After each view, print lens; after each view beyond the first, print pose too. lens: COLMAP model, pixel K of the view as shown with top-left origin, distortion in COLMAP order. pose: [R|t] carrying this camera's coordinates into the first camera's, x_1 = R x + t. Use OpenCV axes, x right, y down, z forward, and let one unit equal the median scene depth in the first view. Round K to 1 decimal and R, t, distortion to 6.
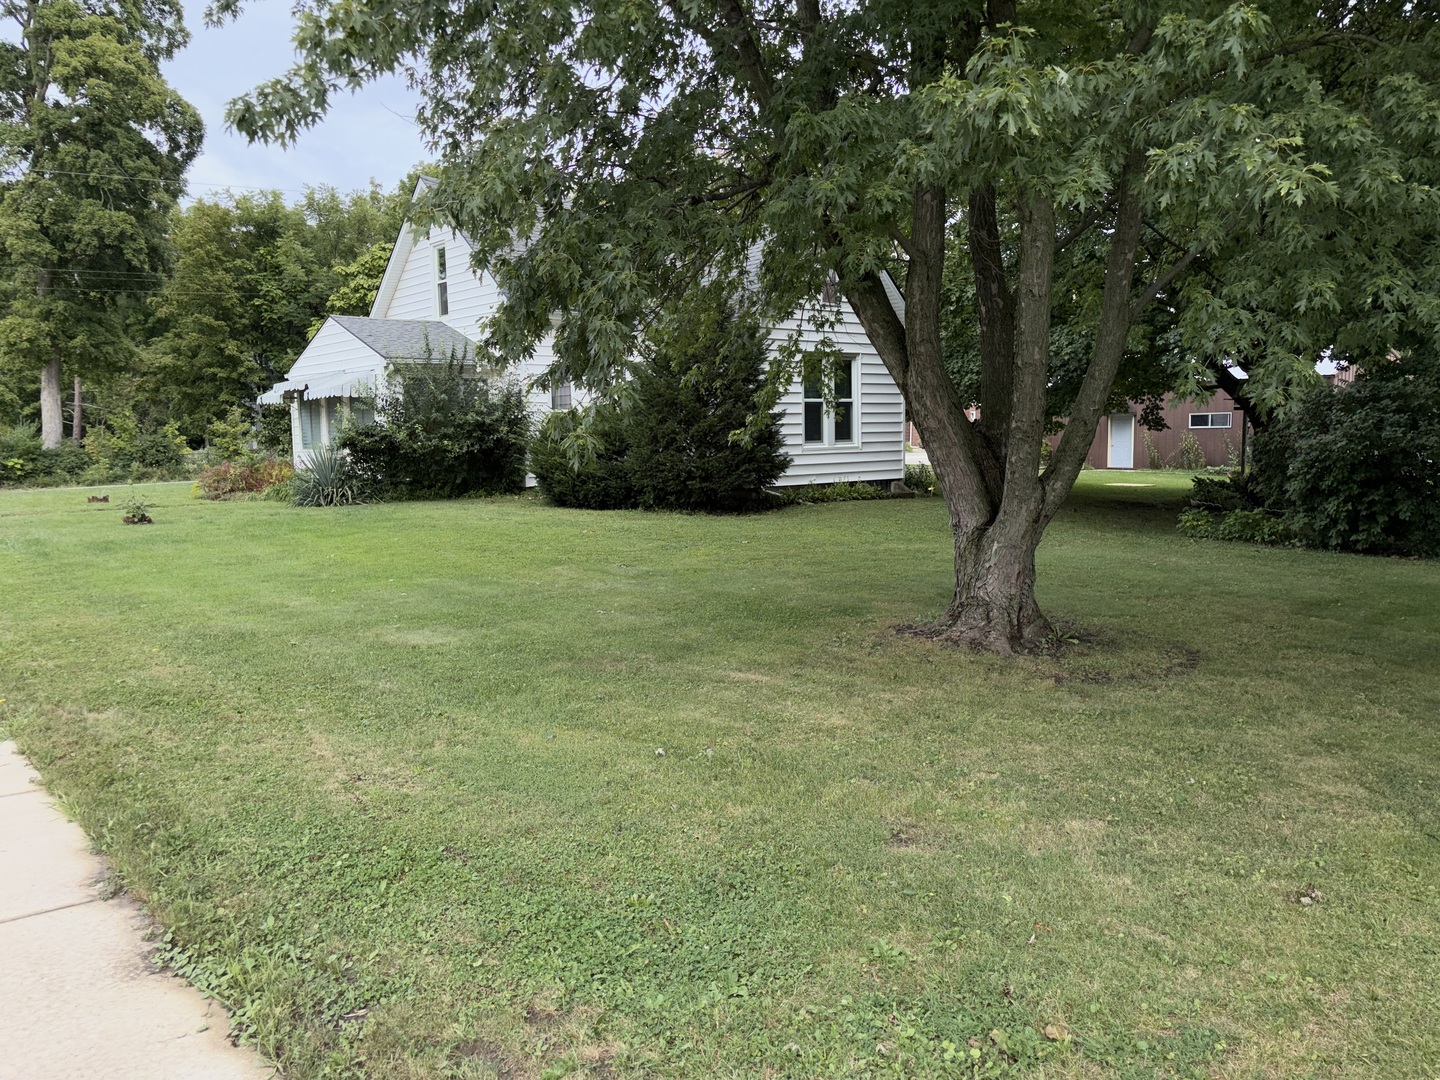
lens RADIAL K [[1093.0, 0, 720.0], [0, 1093.0, 540.0], [0, 0, 1]] dist [0.033158, 0.003126]
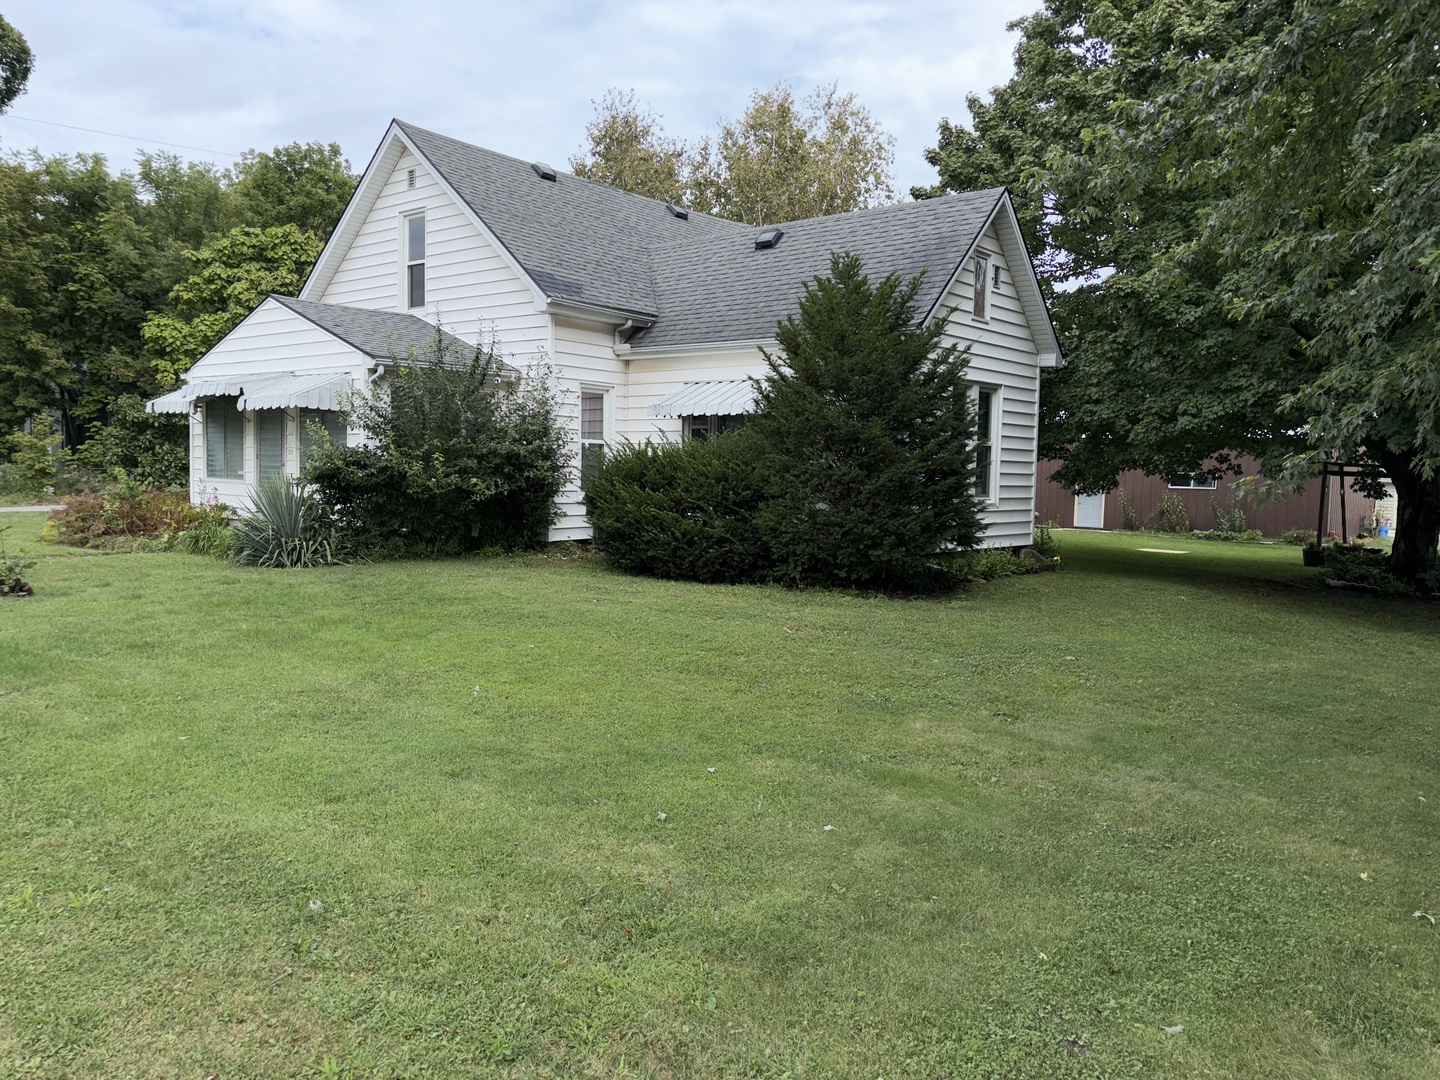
lens RADIAL K [[1096.0, 0, 723.8], [0, 1096.0, 548.4], [0, 0, 1]] dist [0.082030, -0.093447]
pose [[0.983890, 0.026895, 0.176740, -0.182011], [-0.022291, 0.999360, -0.027985, -0.024325], [-0.177379, 0.023594, 0.983860, 0.231741]]
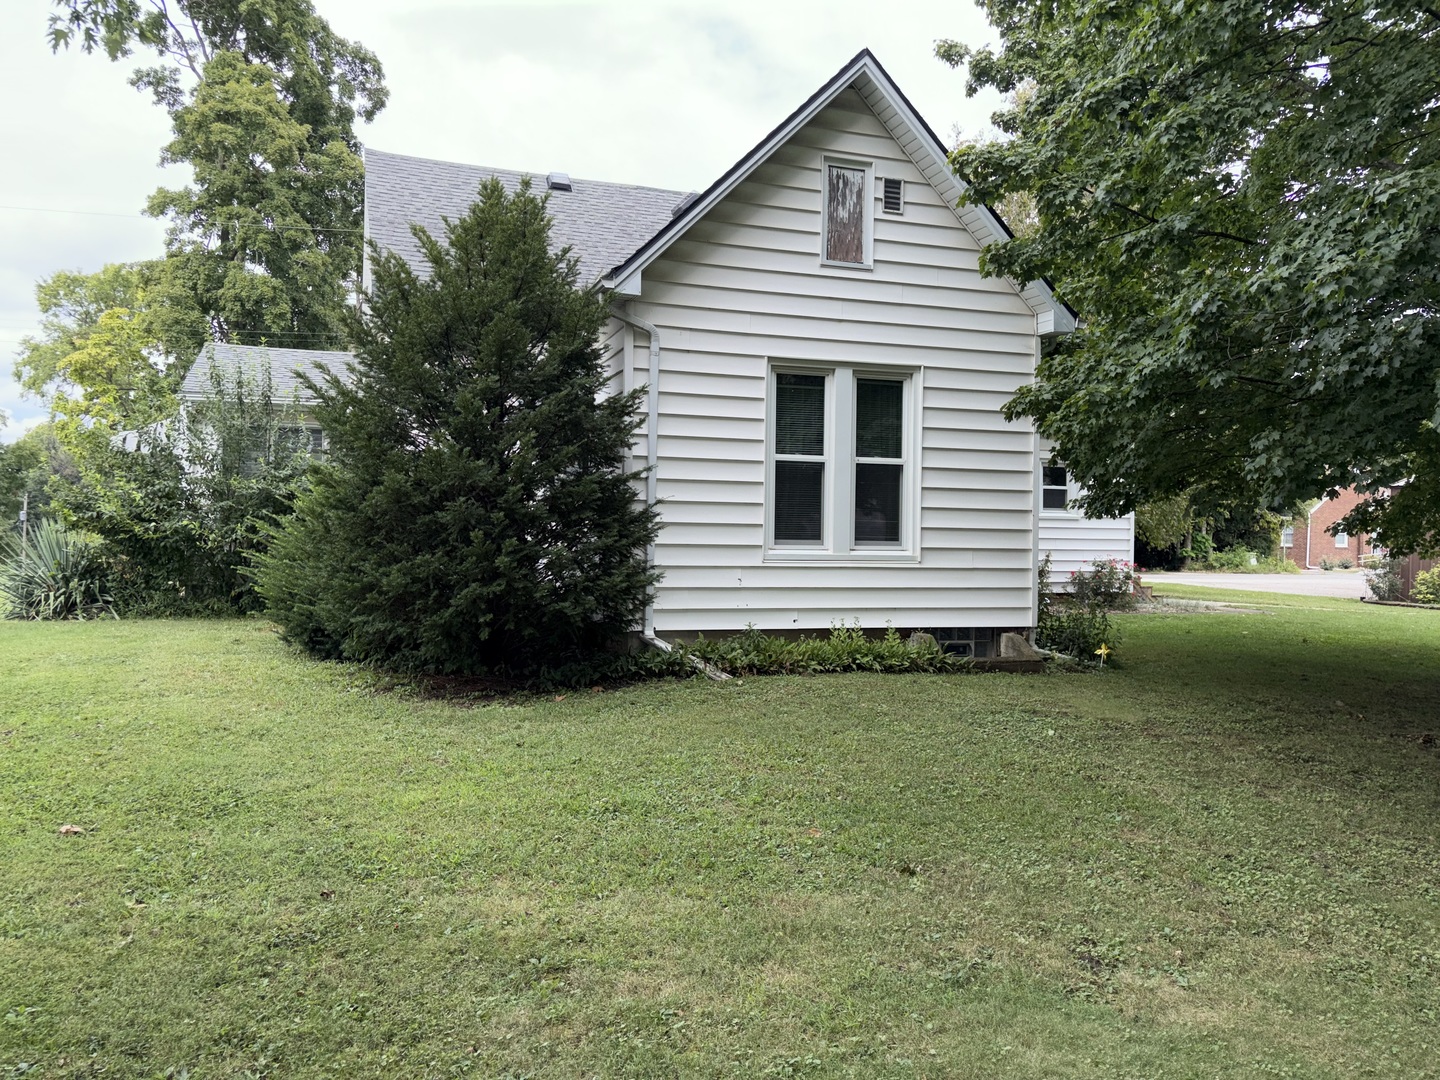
lens RADIAL K [[1093.0, 0, 720.0], [0, 1093.0, 540.0], [0, 0, 1]] dist [0.033158, 0.003126]
pose [[0.920567, 0.032181, -0.389258, 0.210653], [-0.071879, 0.993537, -0.087851, -0.039721], [0.383915, 0.108852, 0.916930, 0.467853]]
